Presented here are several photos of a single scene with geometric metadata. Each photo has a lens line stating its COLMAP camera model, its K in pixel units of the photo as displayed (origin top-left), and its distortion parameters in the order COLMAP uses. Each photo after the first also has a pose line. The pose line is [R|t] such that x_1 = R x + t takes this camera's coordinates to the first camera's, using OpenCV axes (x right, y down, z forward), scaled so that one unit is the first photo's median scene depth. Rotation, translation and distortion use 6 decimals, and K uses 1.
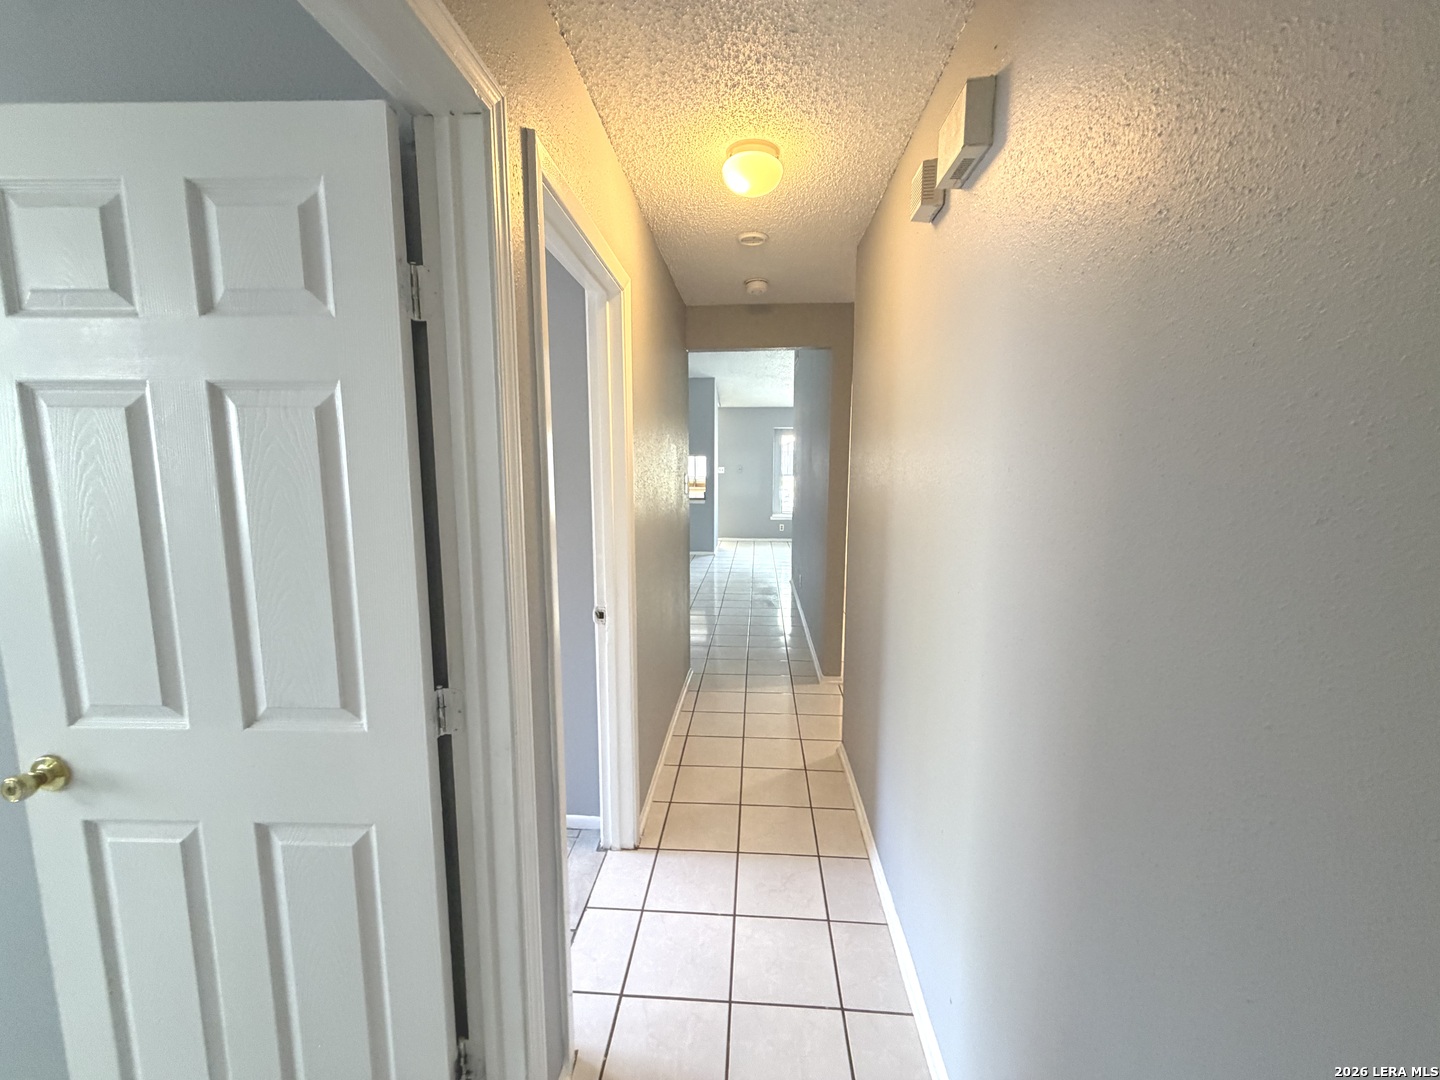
lens RADIAL K [[572.6, 0, 718.8], [0, 572.6, 539.3], [0, 0, 1]] dist [-0.002334, 0.000000]
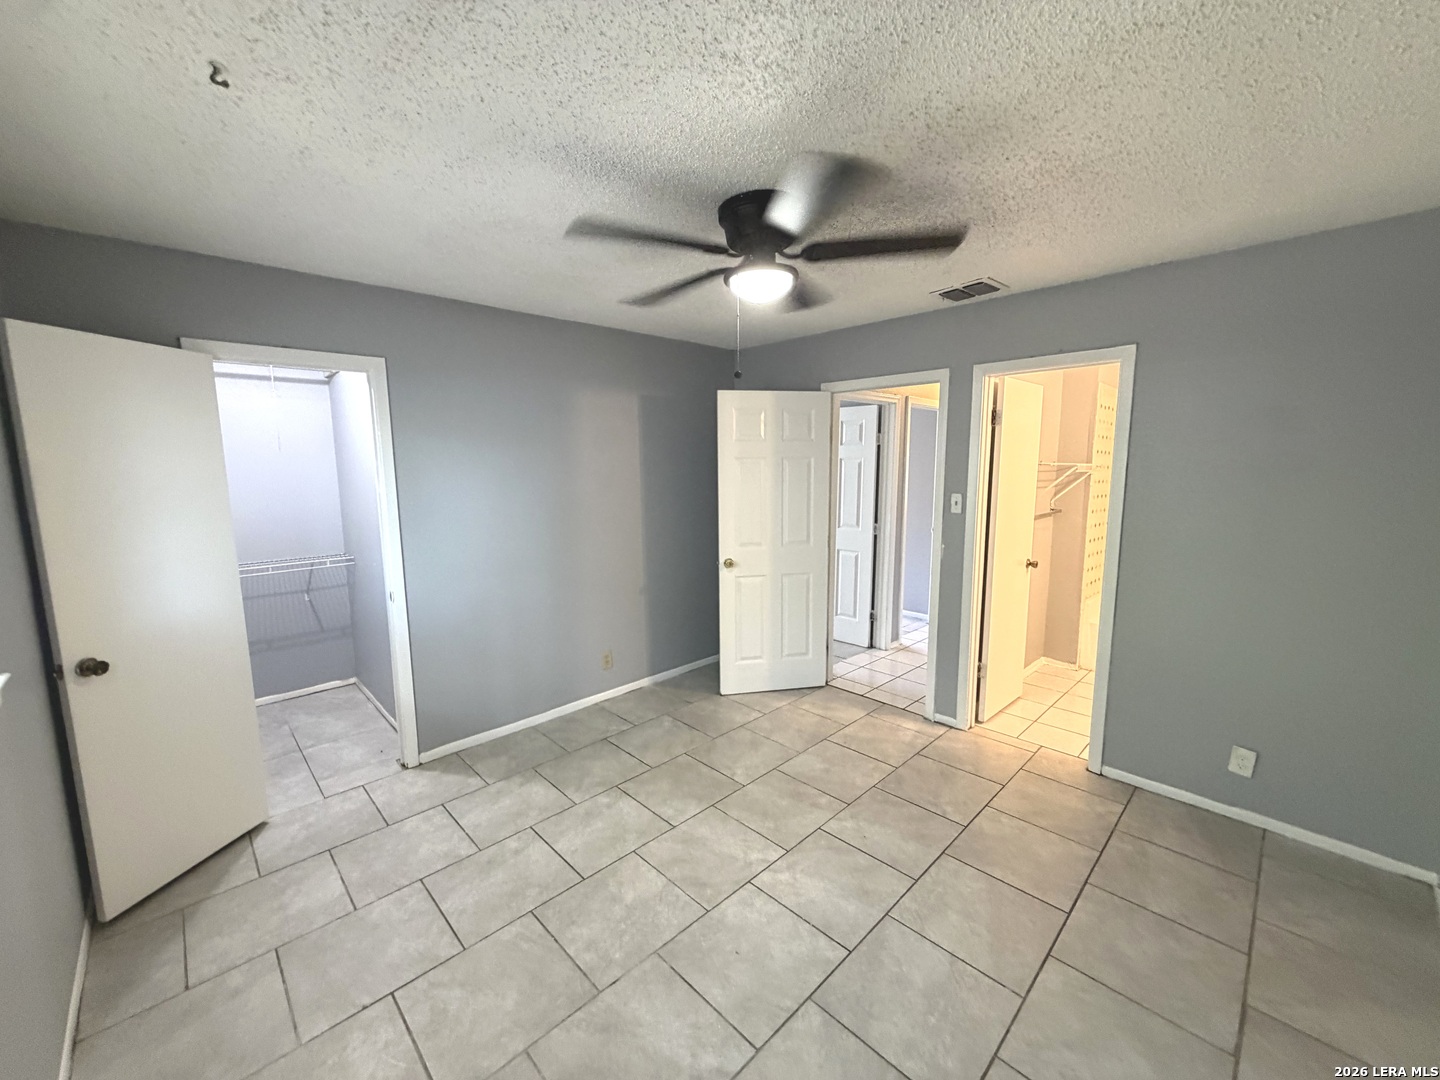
lens RADIAL K [[572.6, 0, 718.8], [0, 572.6, 539.3], [0, 0, 1]] dist [-0.002334, 0.000000]
pose [[0.740900, 0.087508, -0.665890, 1.744804], [-0.083974, 0.995765, 0.037425, 0.339676], [0.666345, 0.028189, 0.745111, -3.449155]]
